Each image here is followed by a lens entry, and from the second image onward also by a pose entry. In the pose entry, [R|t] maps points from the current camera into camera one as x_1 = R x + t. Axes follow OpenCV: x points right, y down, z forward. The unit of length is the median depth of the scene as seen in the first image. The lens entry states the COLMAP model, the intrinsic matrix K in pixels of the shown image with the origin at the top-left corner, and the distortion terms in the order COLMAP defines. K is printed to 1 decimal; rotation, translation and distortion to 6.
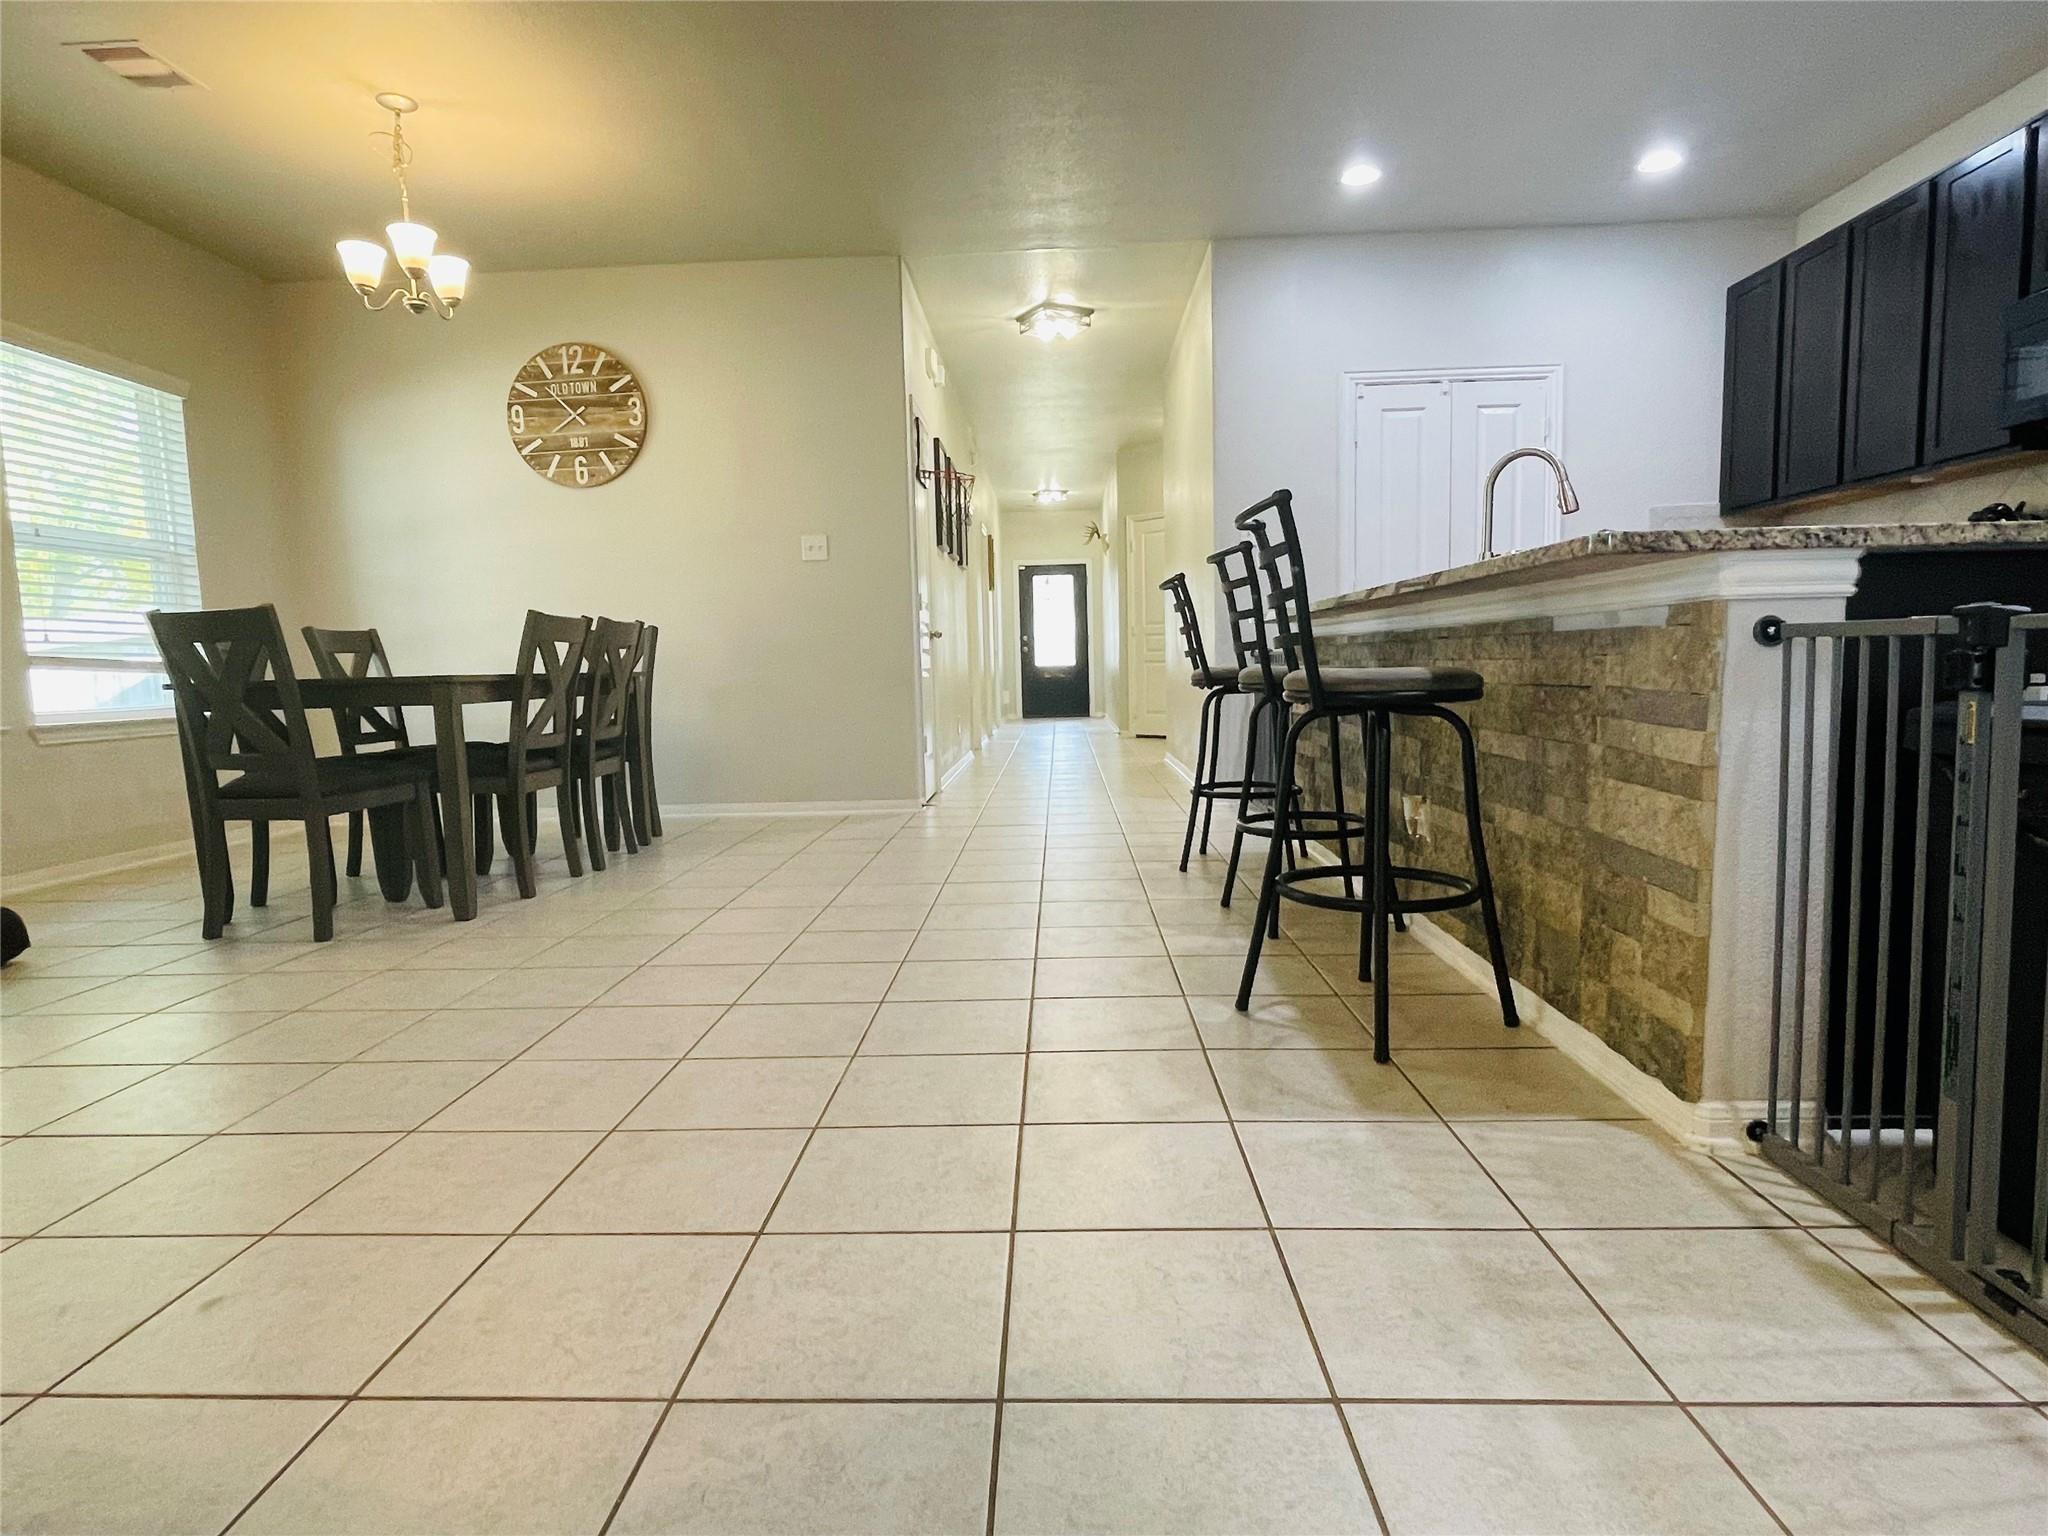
lens RADIAL K [[1128.9, 0, 1025.5], [0, 1128.9, 768.5], [0, 0, 1]] dist [0.000217, 0.000643]
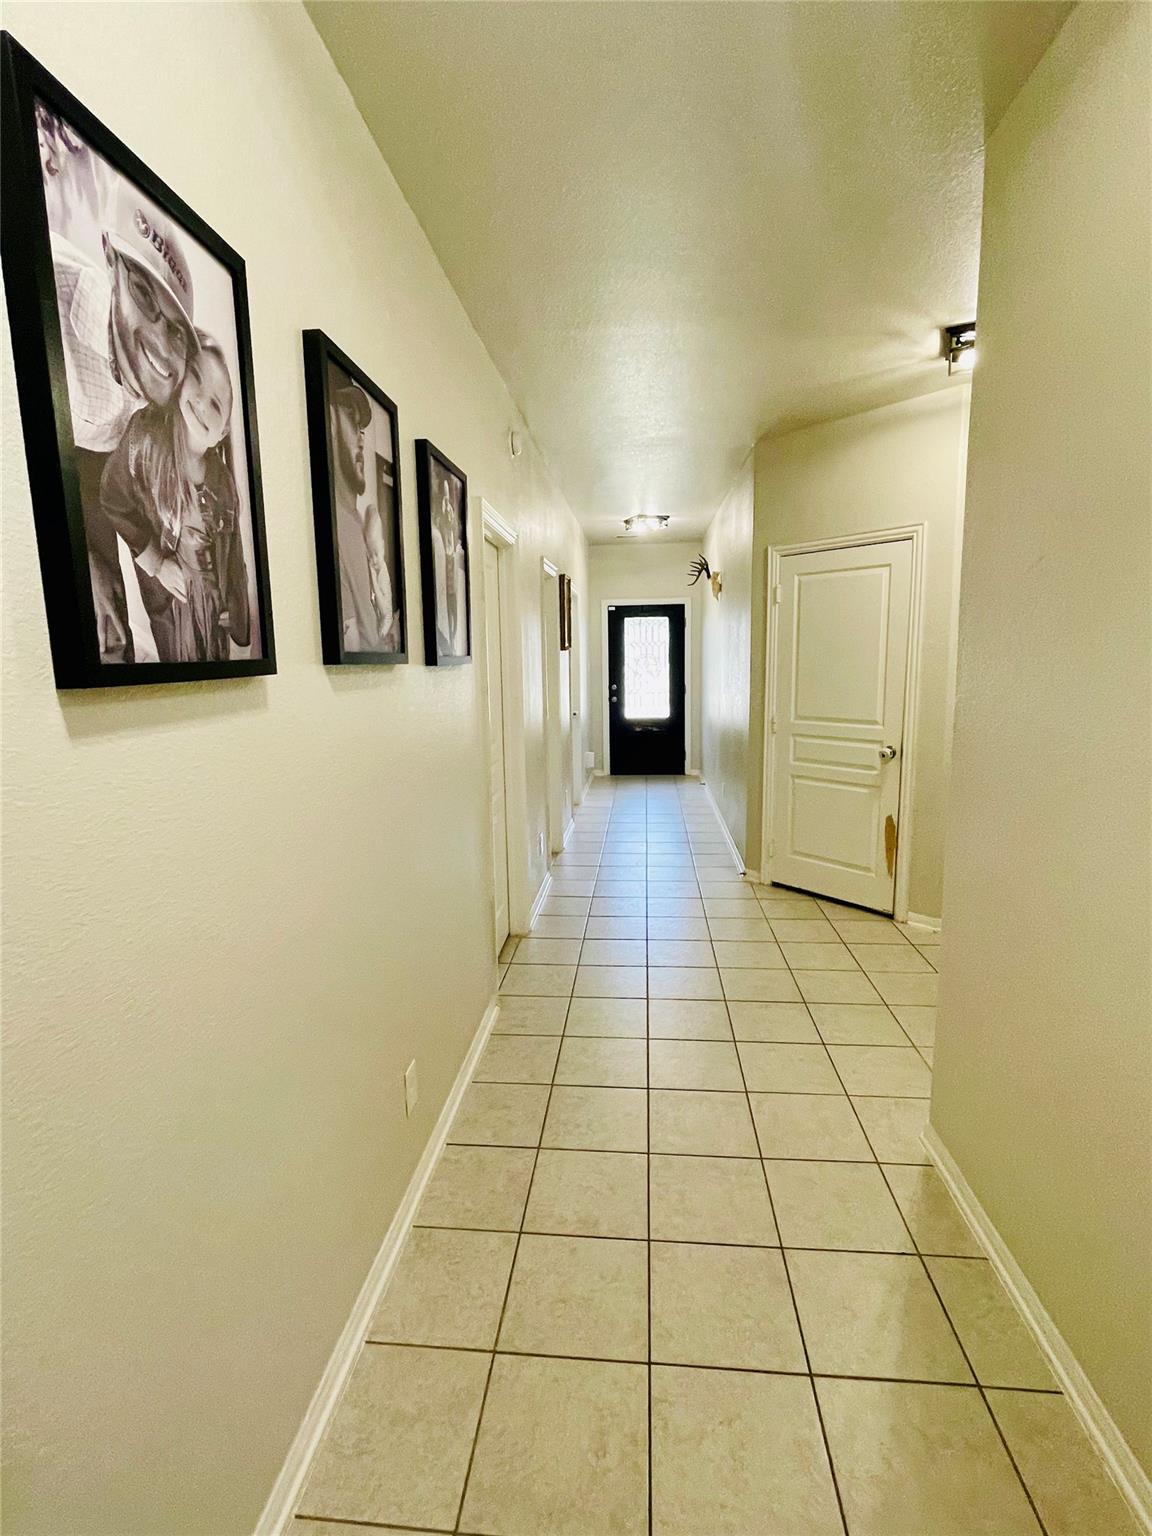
lens RADIAL K [[739.1, 0, 576.0], [0, 739.1, 763.8], [0, 0, 1]] dist [-0.002582, 0.000492]
pose [[0.998029, 0.016278, -0.060605, 0.006311], [-0.012786, 0.998259, 0.057572, -0.090235], [0.061436, -0.056684, 0.996500, 0.415798]]
